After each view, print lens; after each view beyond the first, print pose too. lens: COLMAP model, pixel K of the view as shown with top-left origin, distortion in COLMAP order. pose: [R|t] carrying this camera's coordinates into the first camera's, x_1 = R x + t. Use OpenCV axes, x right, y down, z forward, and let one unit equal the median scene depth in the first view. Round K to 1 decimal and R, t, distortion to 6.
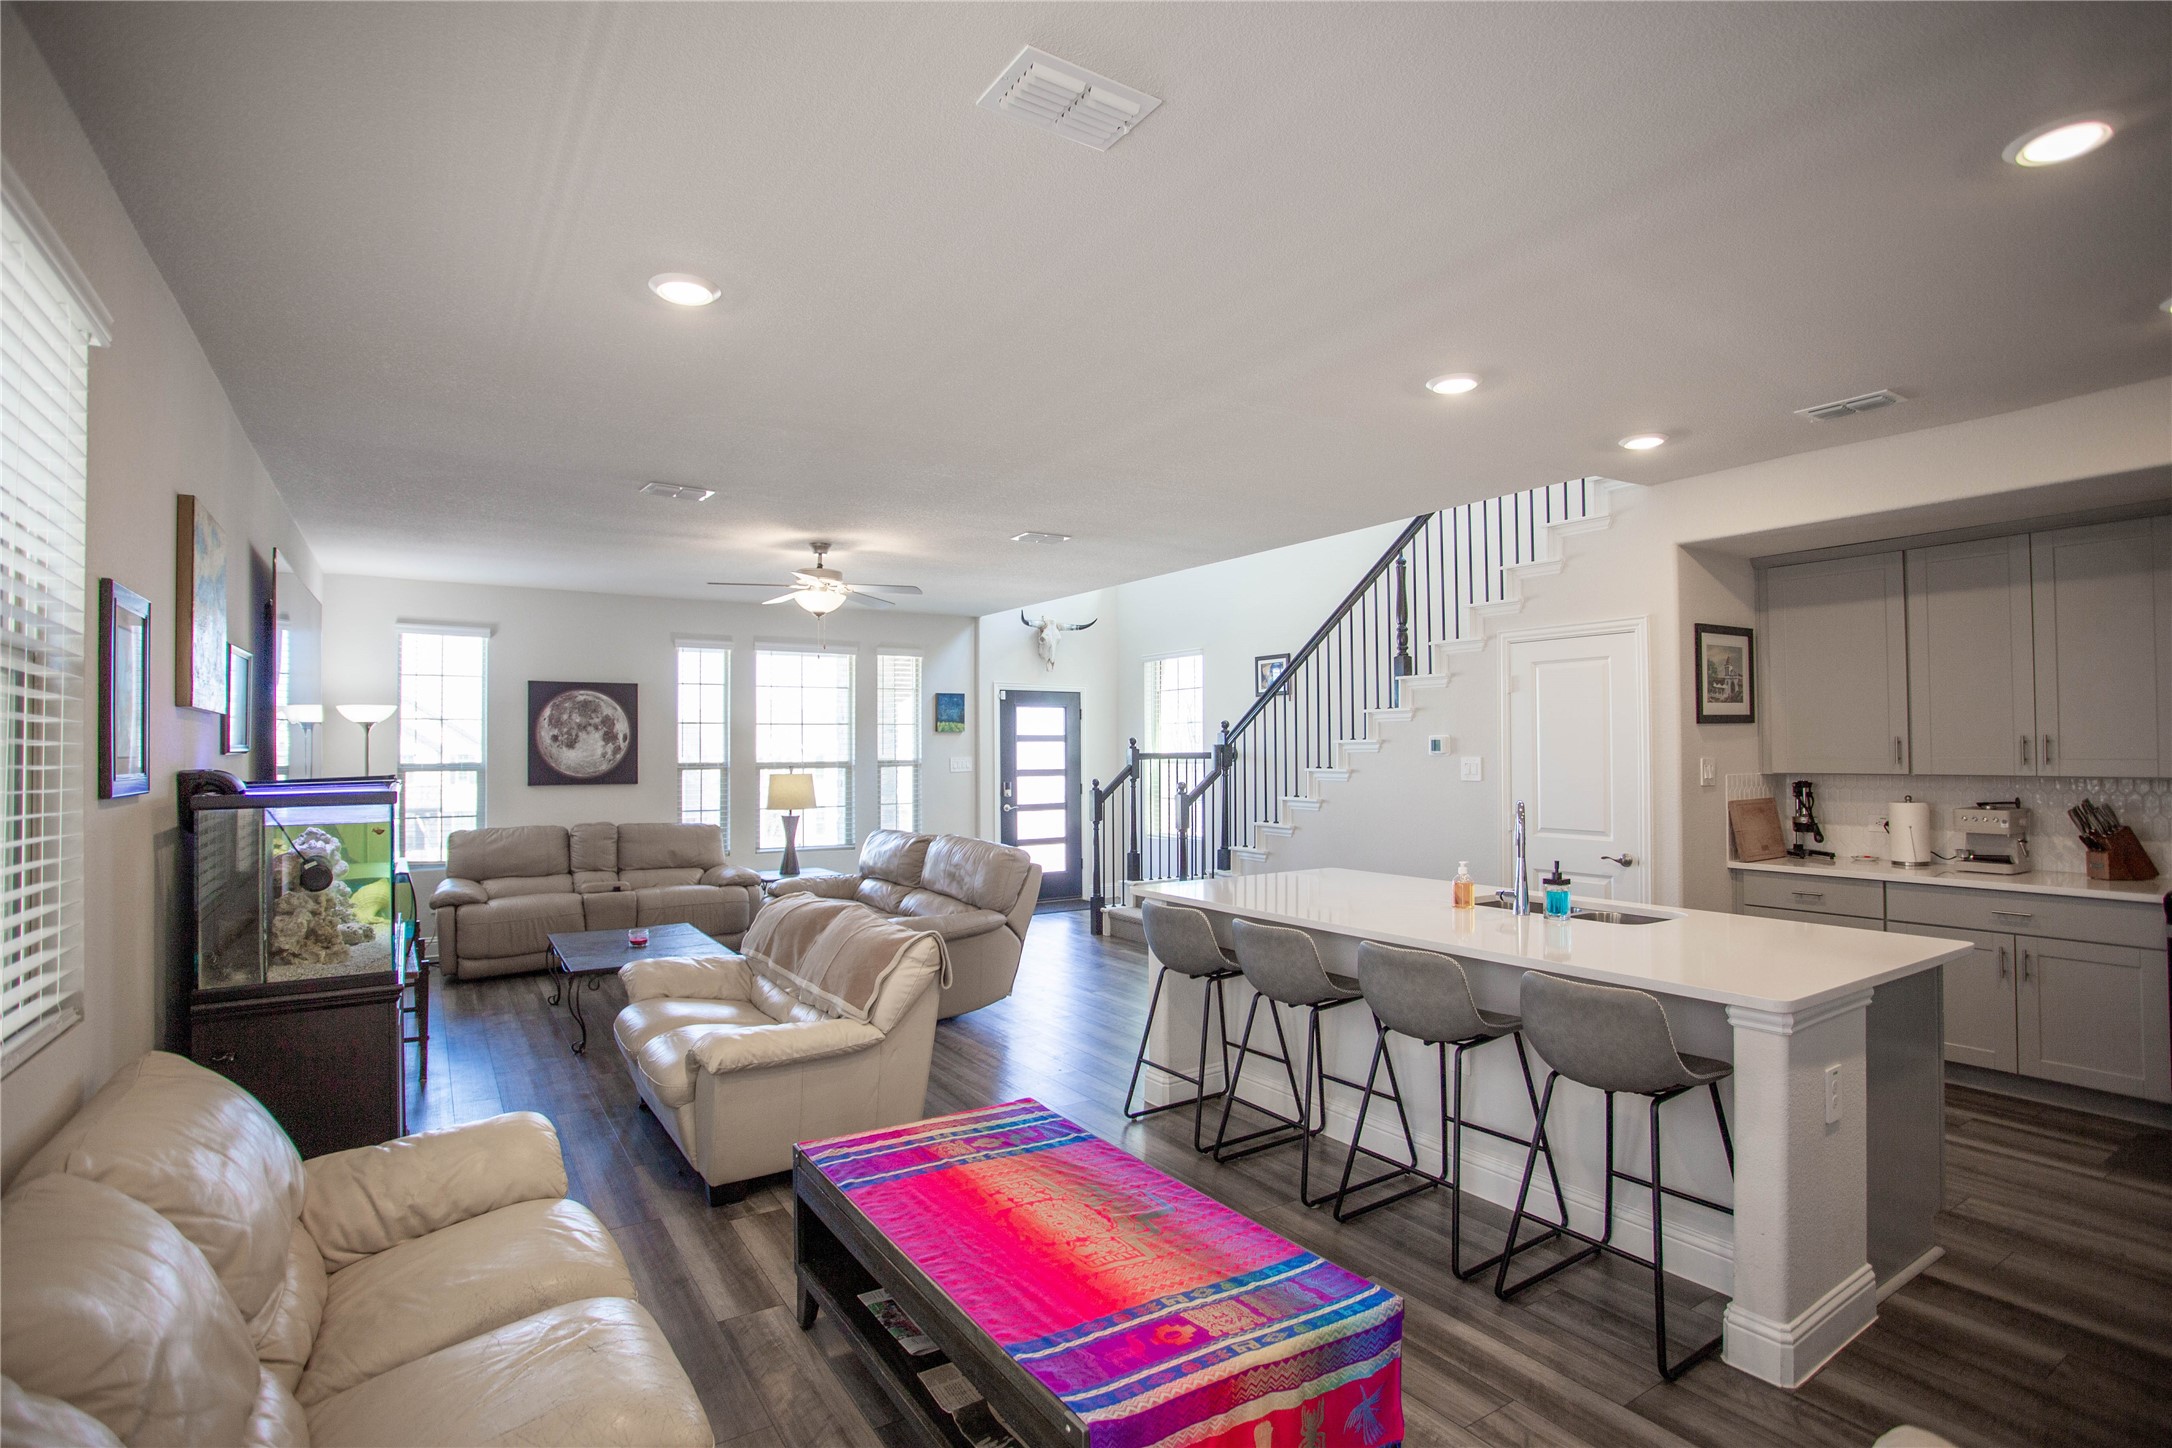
lens RADIAL K [[1047.0, 0, 1077.0], [0, 1047.0, 725.7], [0, 0, 1]] dist [-0.067155, 0.020187]
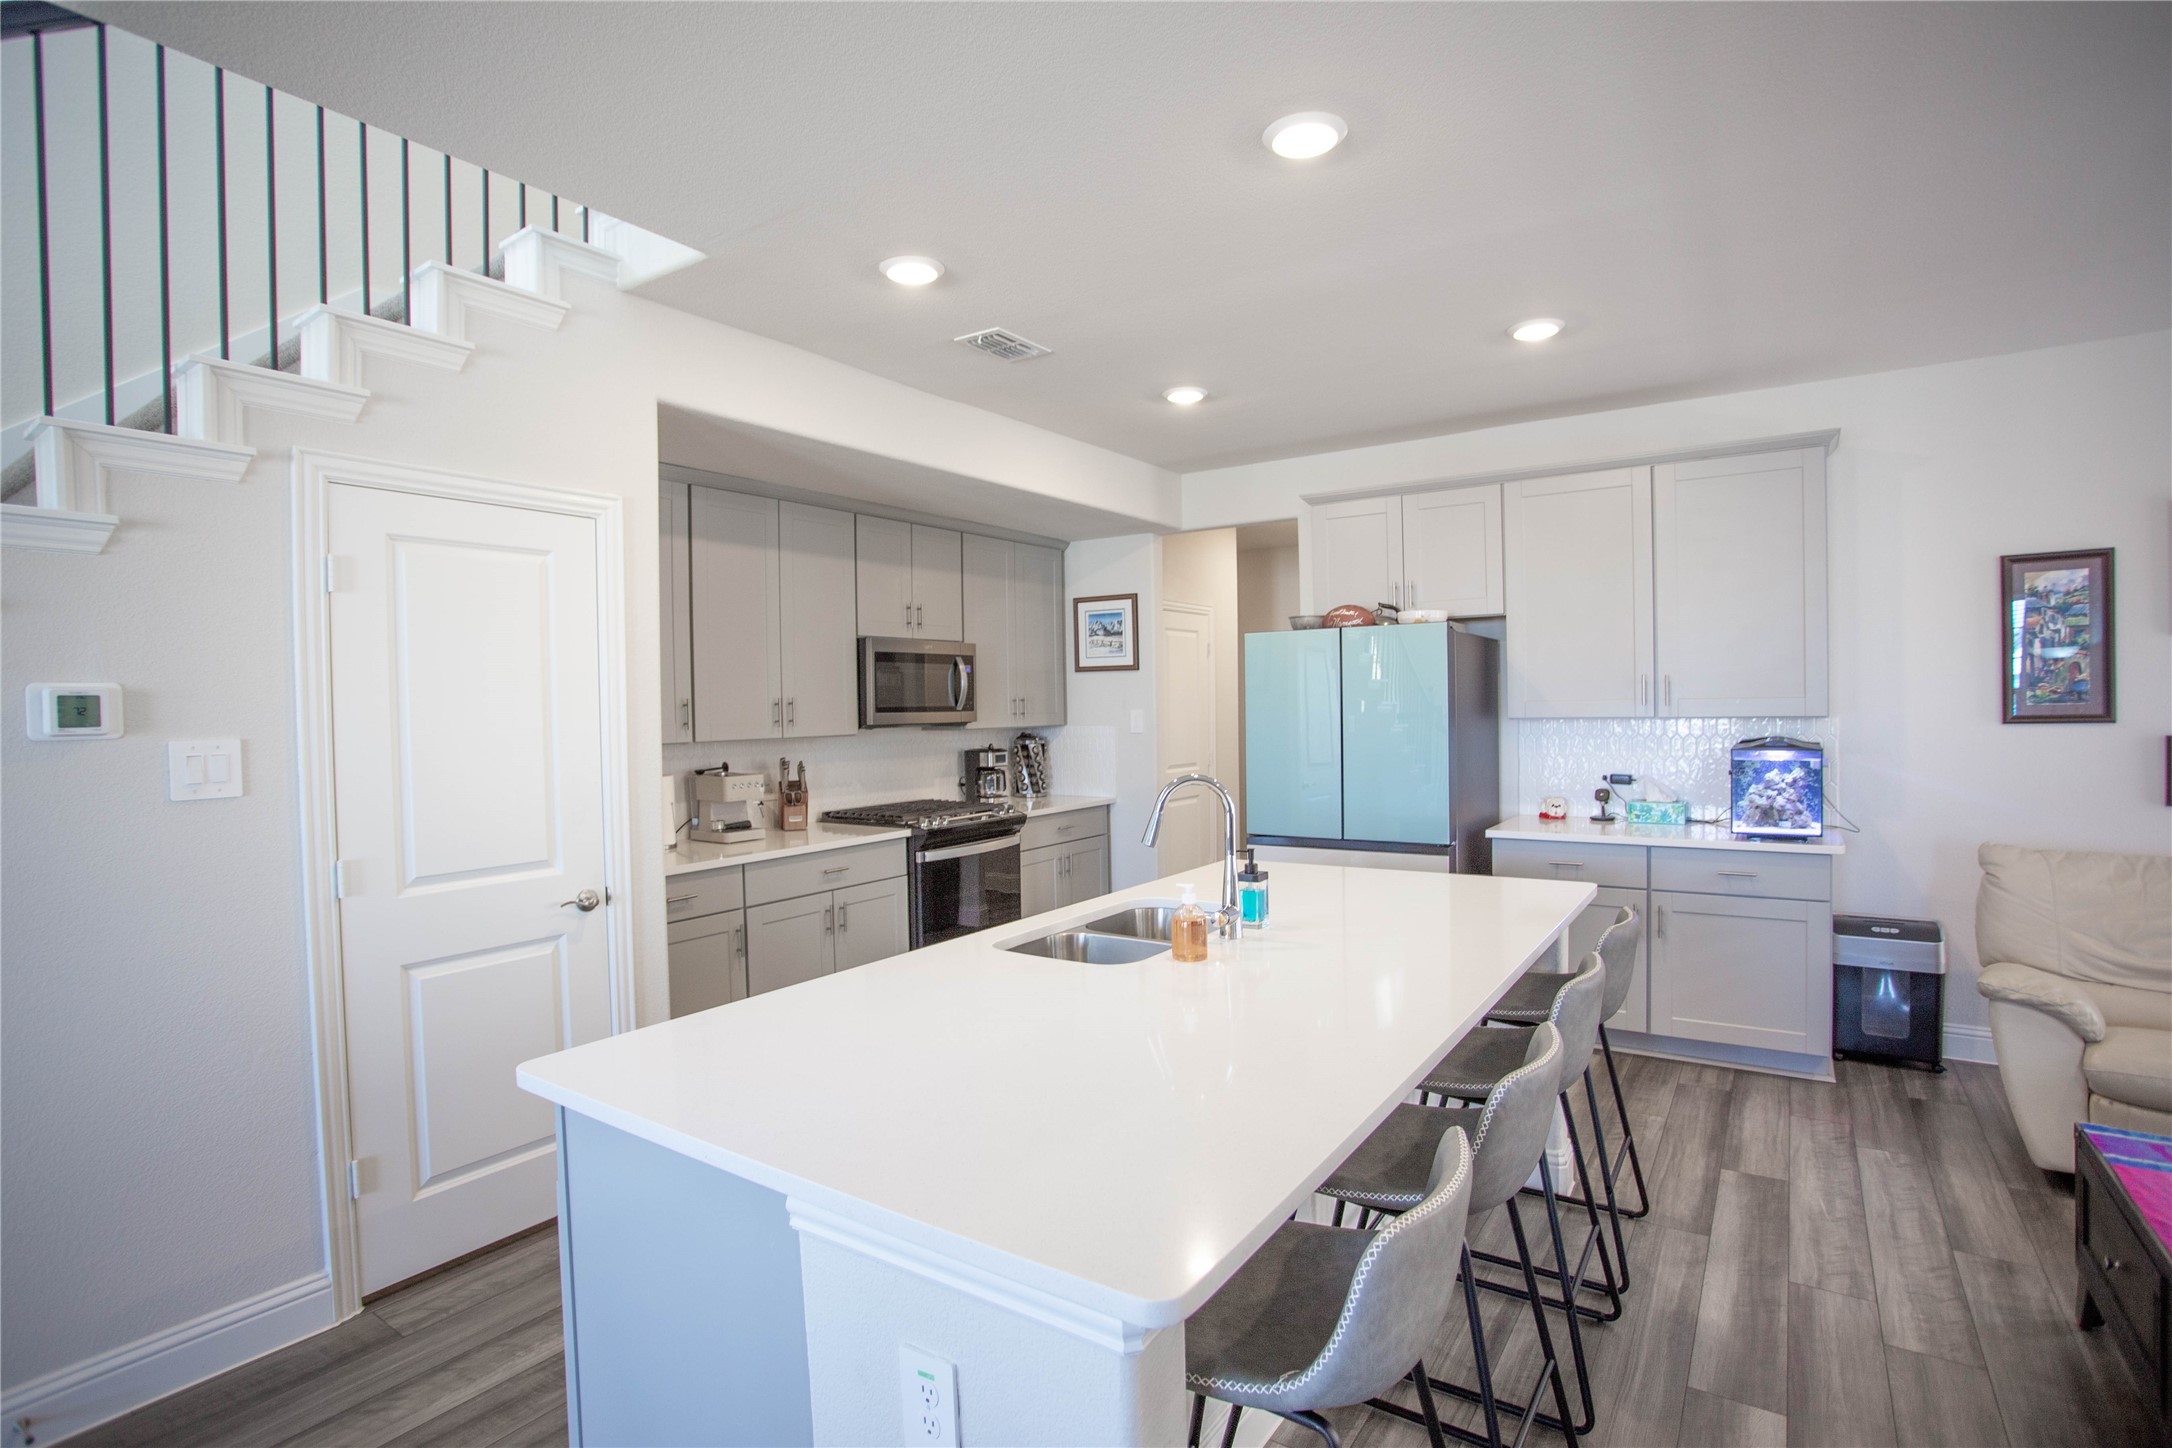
lens RADIAL K [[1047.0, 0, 1077.0], [0, 1047.0, 716.9], [0, 0, 1]] dist [-0.067155, 0.020187]
pose [[-0.389977, -0.000032, 0.920825, -0.085454], [-0.001877, 0.999998, -0.000760, 0.016724], [-0.920823, -0.002025, -0.389976, 0.668208]]
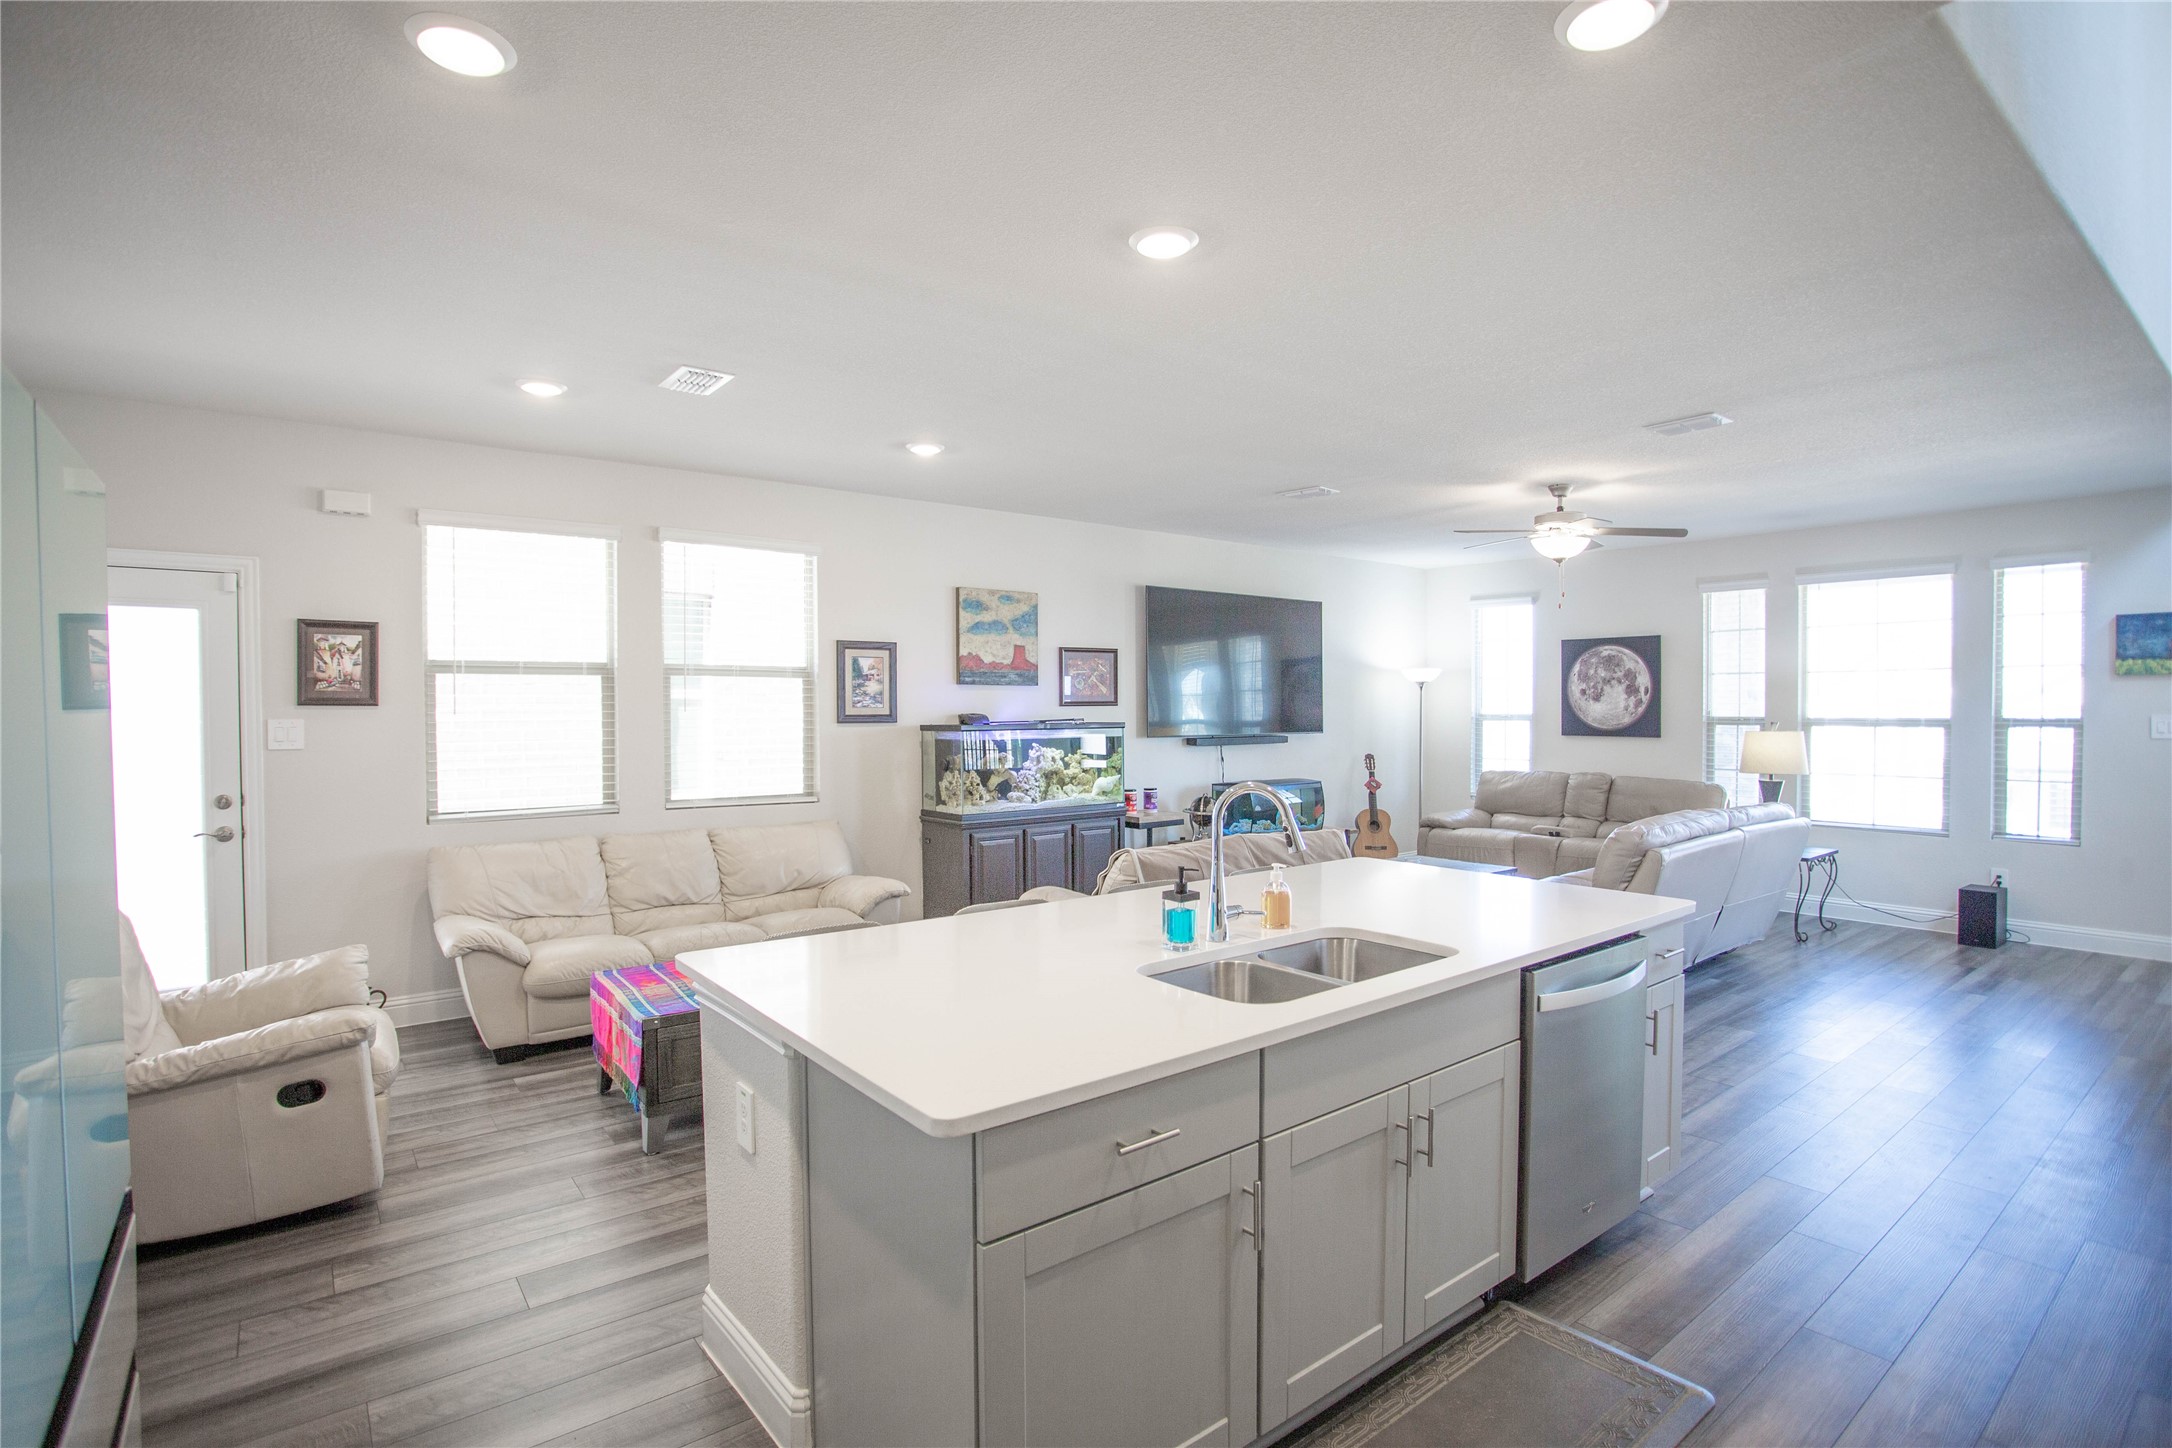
lens RADIAL K [[1047.0, 0, 1092.4], [0, 1047.0, 728.8], [0, 0, 1]] dist [-0.067155, 0.020187]
pose [[0.100390, 0.027285, -0.994574, 0.547889], [0.024777, 0.999245, 0.029914, 0.006054], [0.994640, -0.027646, 0.099638, 0.408694]]
